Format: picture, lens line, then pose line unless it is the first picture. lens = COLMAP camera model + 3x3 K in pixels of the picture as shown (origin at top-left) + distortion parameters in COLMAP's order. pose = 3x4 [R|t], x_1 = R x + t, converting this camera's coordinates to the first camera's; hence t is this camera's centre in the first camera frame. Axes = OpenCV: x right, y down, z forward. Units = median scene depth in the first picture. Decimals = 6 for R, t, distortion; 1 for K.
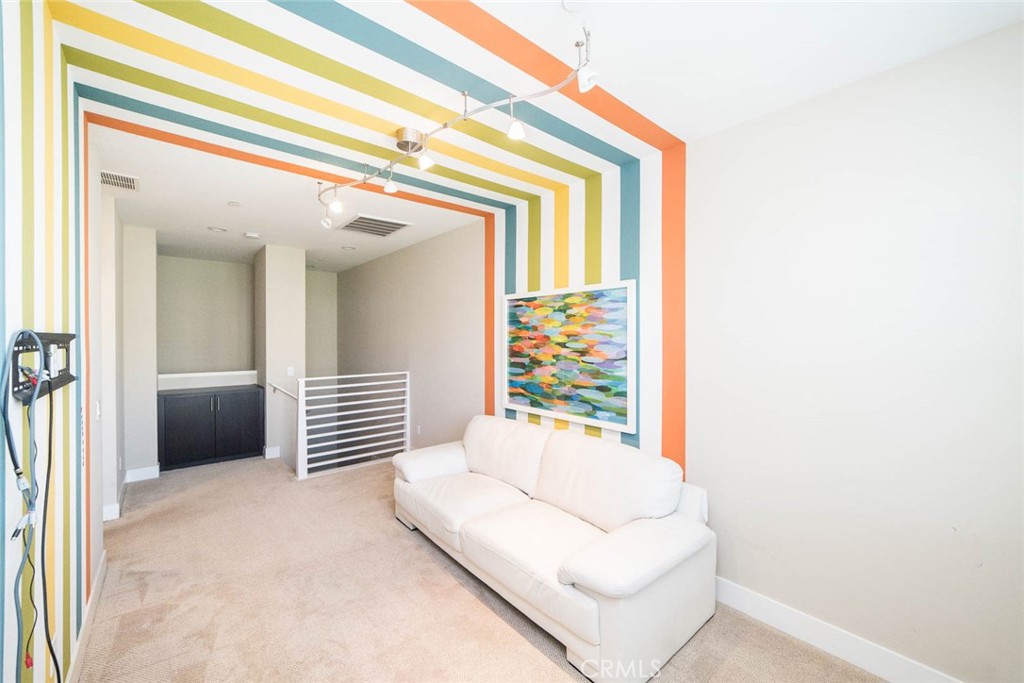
lens RADIAL K [[408.5, 0, 508.2], [0, 408.5, 339.6], [0, 0, 1]] dist [-0.023541, 0.006664]
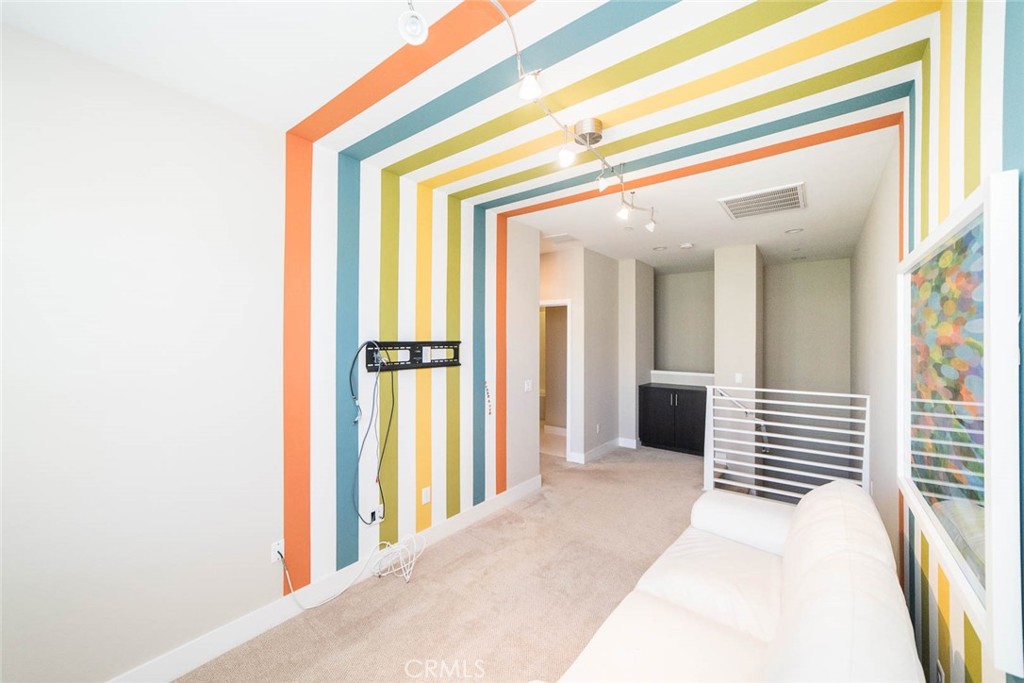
lens RADIAL K [[408.5, 0, 508.2], [0, 408.5, 339.6], [0, 0, 1]] dist [-0.023541, 0.006664]
pose [[0.156786, 0.004273, -0.987623, 0.398899], [-0.006457, 0.999974, 0.003301, -0.013804], [0.987612, 0.005860, 0.156809, 0.422033]]
